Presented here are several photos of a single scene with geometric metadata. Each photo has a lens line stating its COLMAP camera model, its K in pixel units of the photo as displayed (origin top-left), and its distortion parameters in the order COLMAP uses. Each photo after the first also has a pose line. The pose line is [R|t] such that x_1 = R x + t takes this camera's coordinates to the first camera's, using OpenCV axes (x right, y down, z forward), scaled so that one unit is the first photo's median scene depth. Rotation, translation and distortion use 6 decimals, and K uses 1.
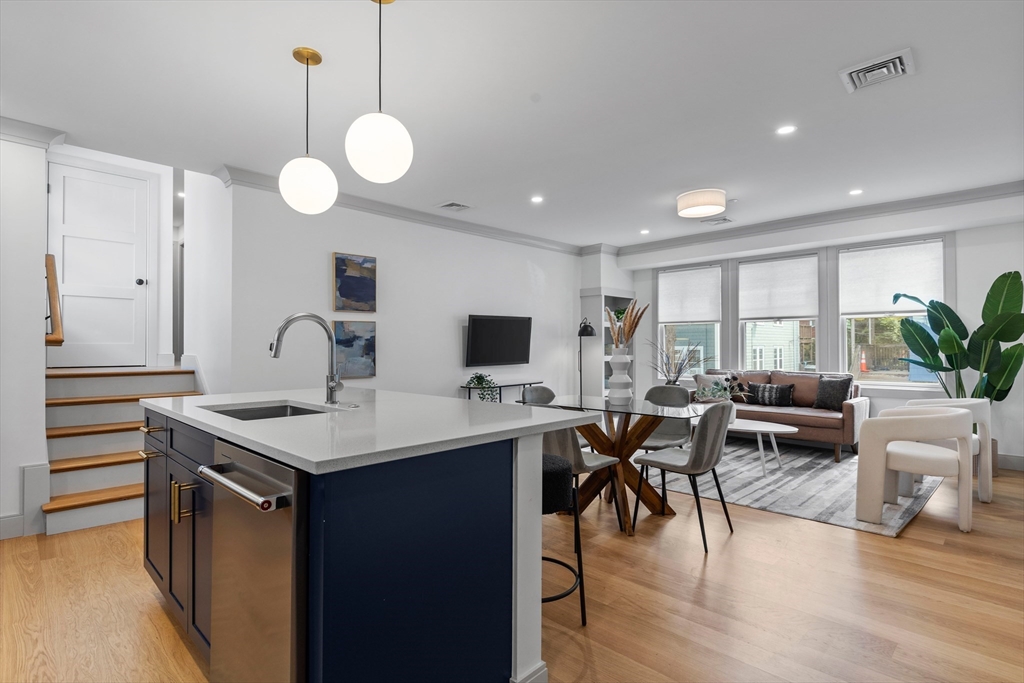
lens RADIAL K [[572.5, 0, 514.3], [0, 572.5, 327.0], [0, 0, 1]] dist [-0.001512, 0.000247]
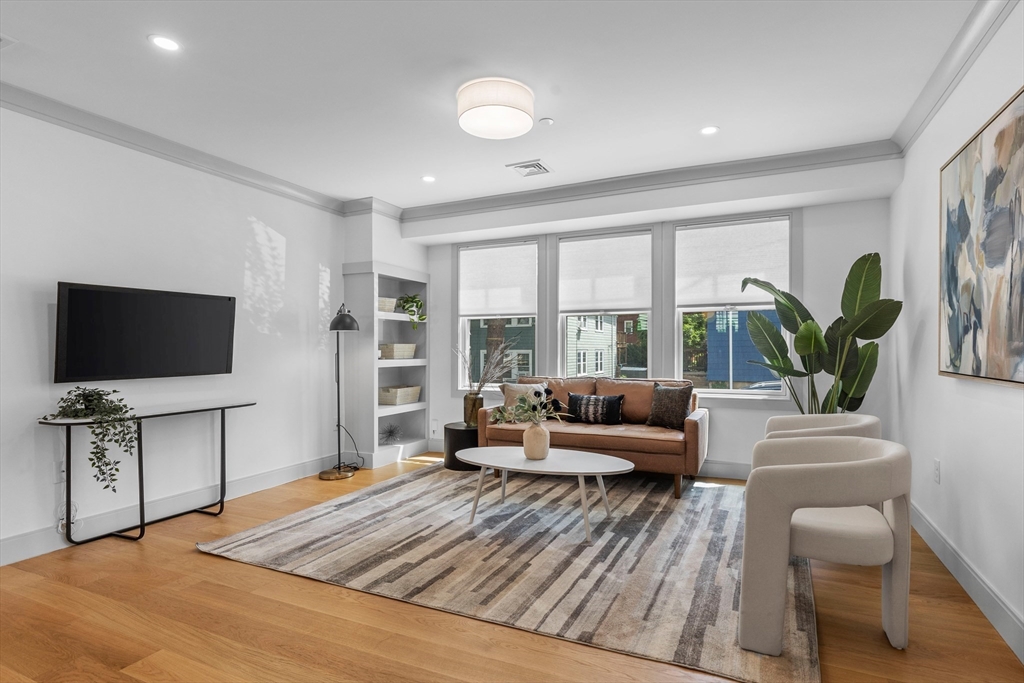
lens RADIAL K [[470.3, 0, 512.9], [0, 470.3, 345.6], [0, 0, 1]] dist [0.002228, -0.000085]
pose [[0.967408, 0.001029, 0.253222, 0.186098], [-0.005895, 0.999812, 0.018460, 0.023049], [-0.253155, -0.019351, 0.967232, 0.432671]]
